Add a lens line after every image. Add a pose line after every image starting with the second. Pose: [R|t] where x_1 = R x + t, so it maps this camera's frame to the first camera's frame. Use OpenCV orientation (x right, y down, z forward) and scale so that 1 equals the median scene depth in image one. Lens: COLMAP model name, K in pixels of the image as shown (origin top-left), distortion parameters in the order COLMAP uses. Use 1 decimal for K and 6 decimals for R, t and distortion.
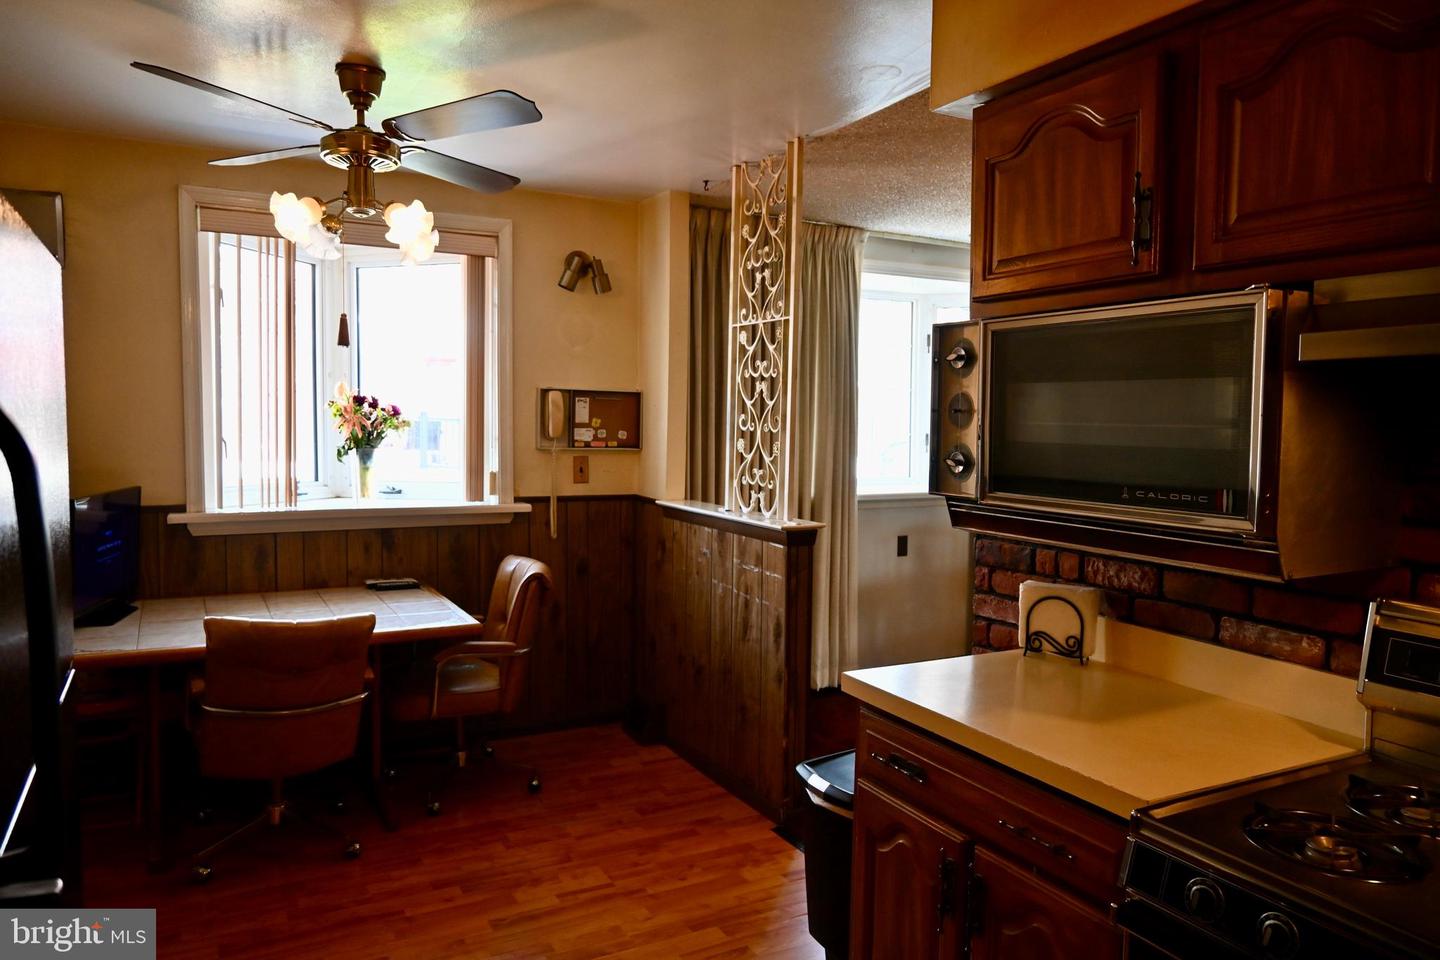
lens RADIAL K [[976.1, 0, 720.0], [0, 976.1, 480.0], [0, 0, 1]] dist [-0.005553, 0.000022]
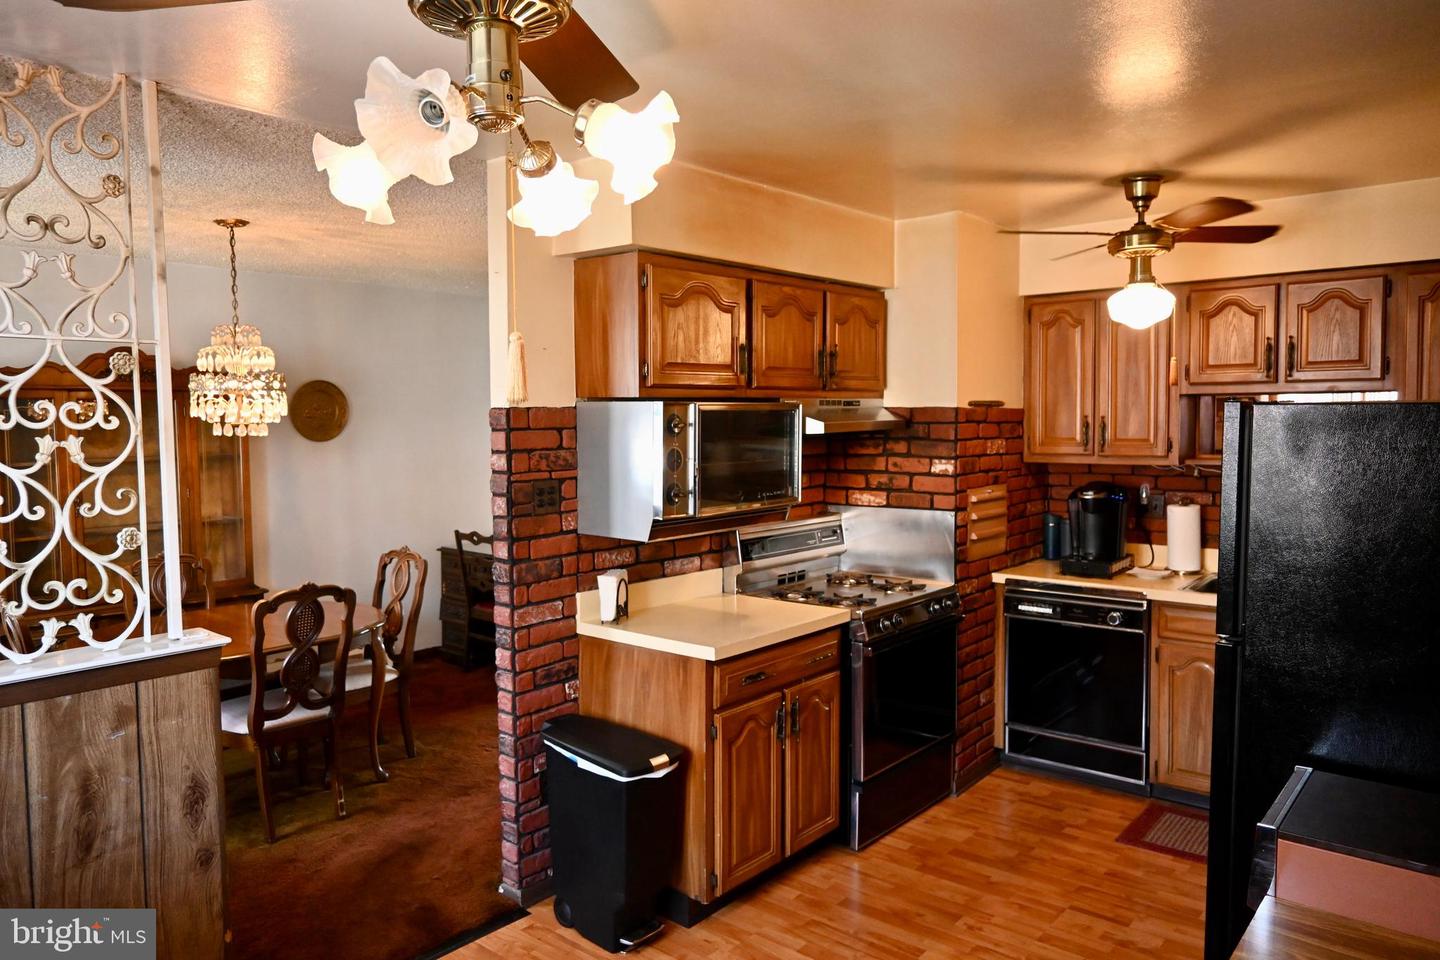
lens RADIAL K [[976.1, 0, 720.0], [0, 976.1, 480.0], [0, 0, 1]] dist [-0.005553, 0.000022]
pose [[-0.375371, -0.072147, 0.924063, -0.675877], [0.063959, 0.992573, 0.103477, -0.110786], [-0.924665, 0.097944, -0.367968, 0.850815]]
